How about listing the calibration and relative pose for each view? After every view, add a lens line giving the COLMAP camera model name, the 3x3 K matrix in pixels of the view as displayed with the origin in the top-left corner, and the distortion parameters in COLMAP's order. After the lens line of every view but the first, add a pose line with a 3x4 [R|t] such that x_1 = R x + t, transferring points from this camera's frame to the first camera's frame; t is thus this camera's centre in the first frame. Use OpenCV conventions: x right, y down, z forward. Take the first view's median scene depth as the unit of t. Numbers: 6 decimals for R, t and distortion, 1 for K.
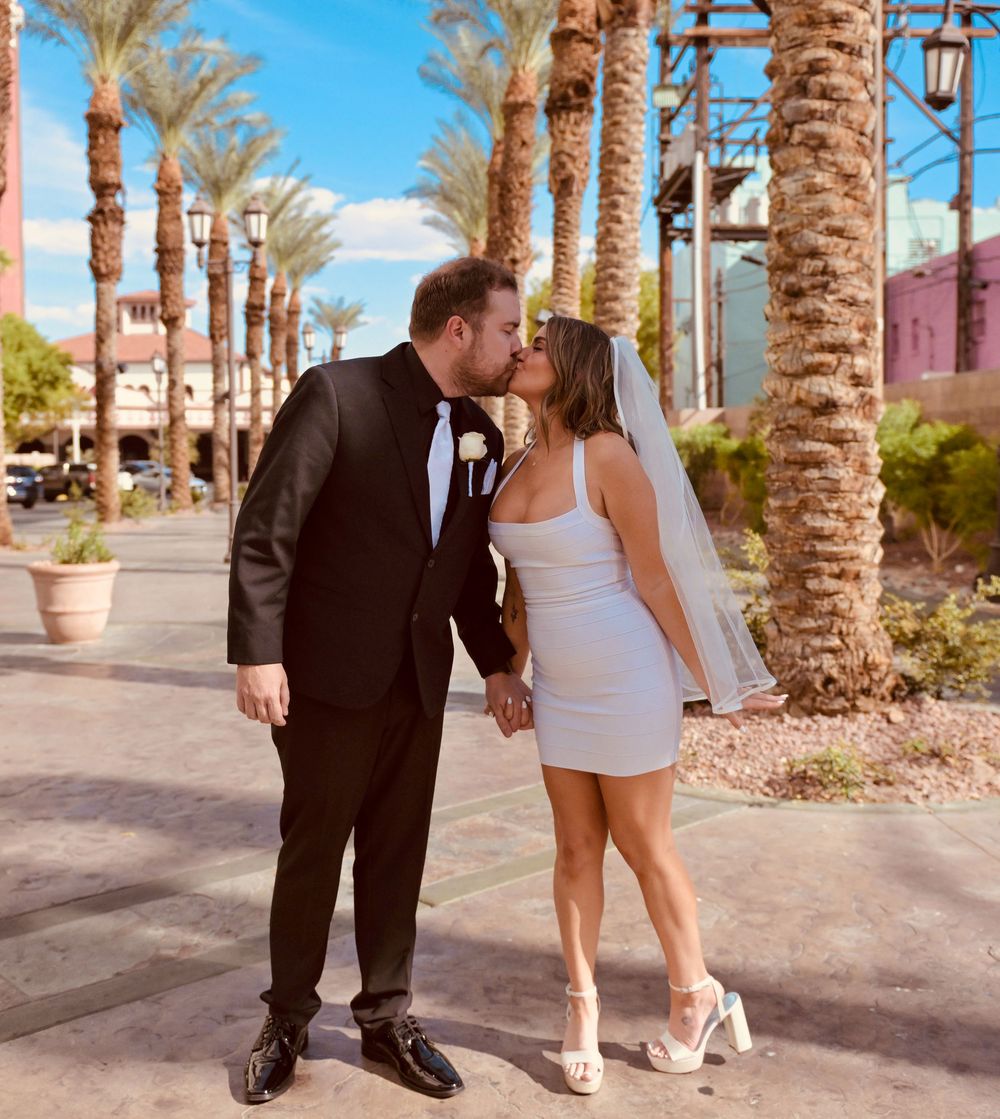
lens RADIAL K [[1341.8, 0, 499.5], [0, 1341.8, 559.3], [0, 0, 1]] dist [0.010627, 0.000000]
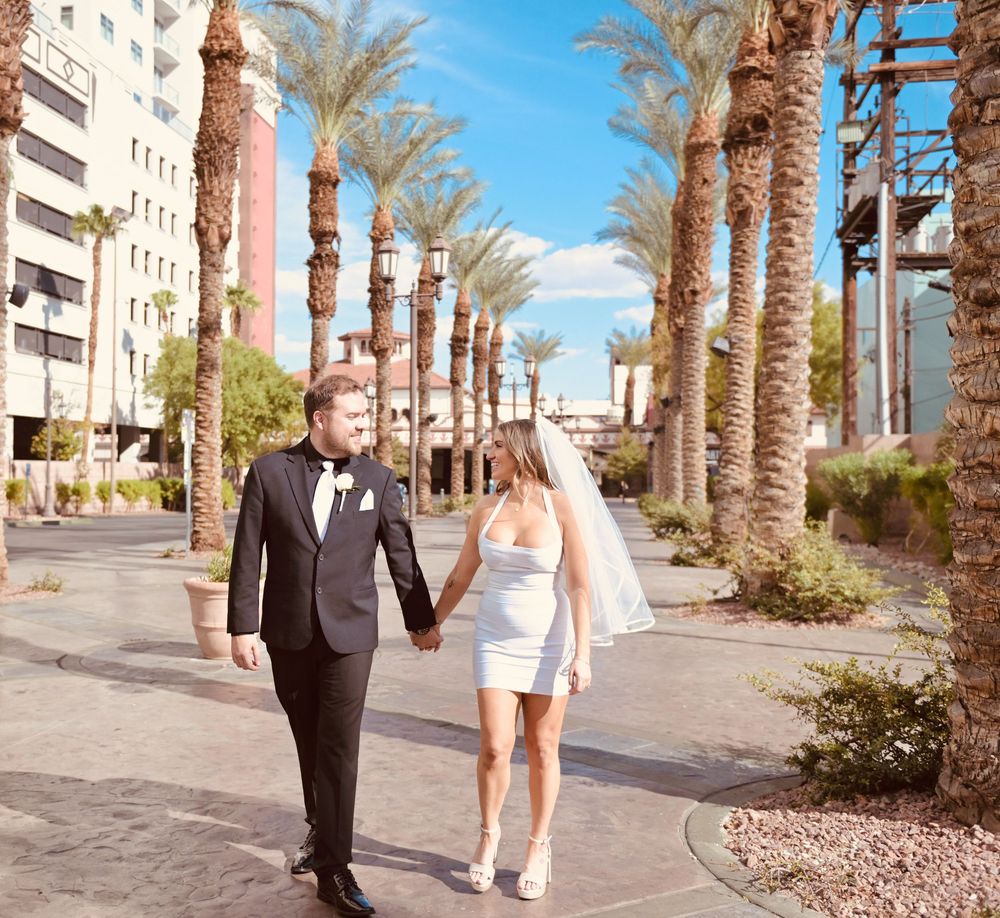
lens RADIAL K [[982.0, 0, 499.9], [0, 982.0, 457.5], [0, 0, 1]] dist [0.004818, 0.000000]
pose [[0.970143, 0.016374, -0.241979, 0.053109], [-0.035323, 0.996619, -0.074176, -0.033230], [0.239946, 0.080509, 0.967442, 0.242784]]
